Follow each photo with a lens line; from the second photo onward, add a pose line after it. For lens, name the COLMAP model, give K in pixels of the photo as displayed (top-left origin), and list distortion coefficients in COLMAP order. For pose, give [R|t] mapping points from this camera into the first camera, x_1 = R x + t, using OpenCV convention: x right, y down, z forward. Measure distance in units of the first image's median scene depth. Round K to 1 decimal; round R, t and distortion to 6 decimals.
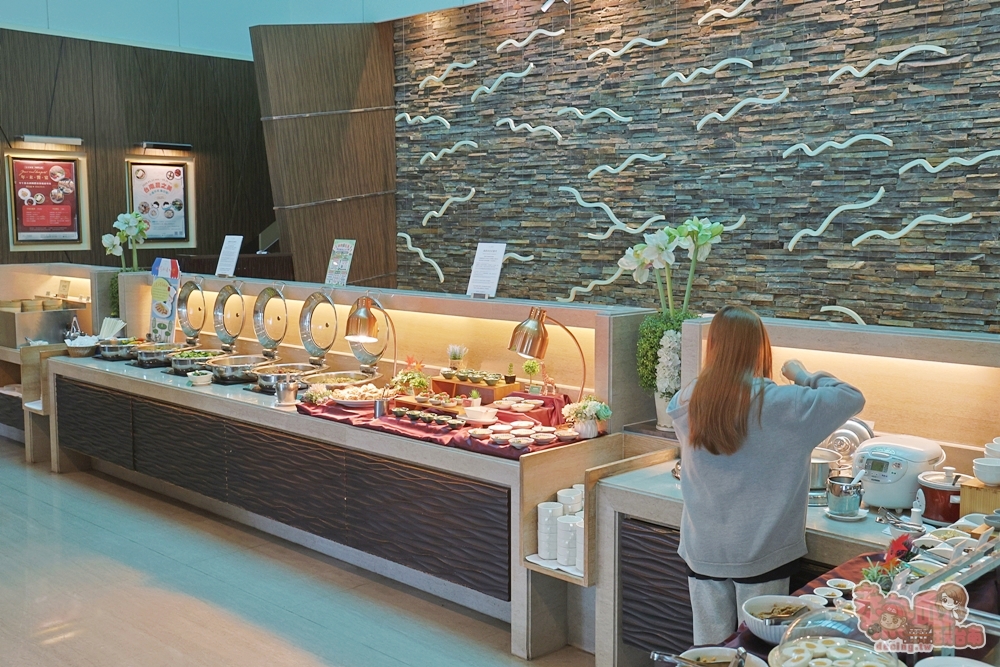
lens RADIAL K [[1063.2, 0, 500.0], [0, 1063.2, 333.5], [0, 0, 1]] dist [-0.002080, 0.007828]
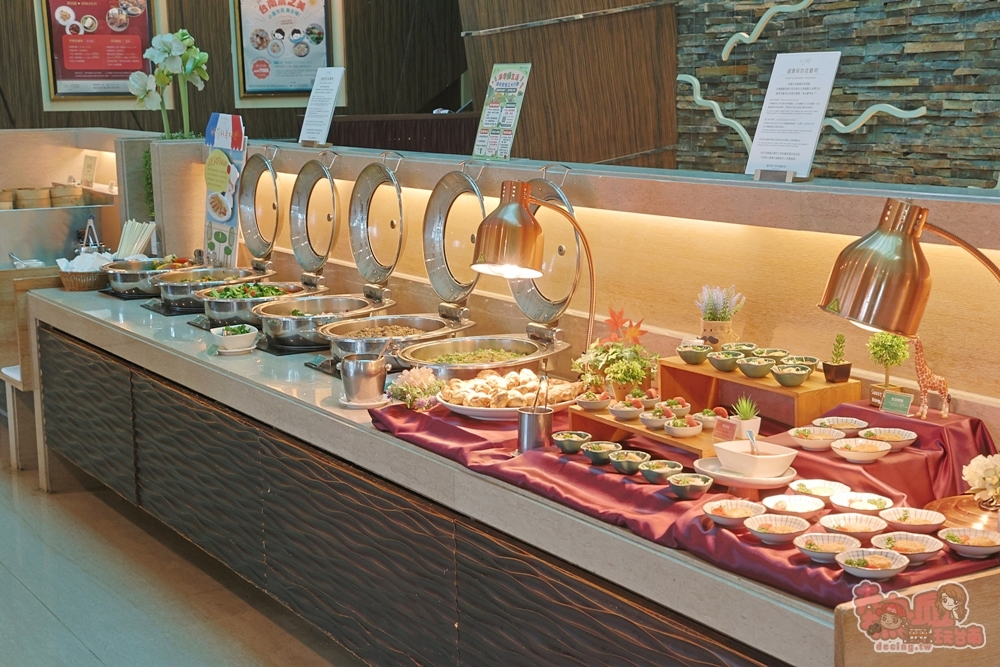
lens RADIAL K [[1534.2, 0, 500.0], [0, 1534.2, 333.5], [0, 0, 1]] dist [0.121674, 0.136368]
pose [[0.970552, 0.024034, -0.239688, 0.020753], [-0.010742, 0.998339, 0.056609, -0.004489], [0.240650, -0.052367, 0.969198, 0.296123]]
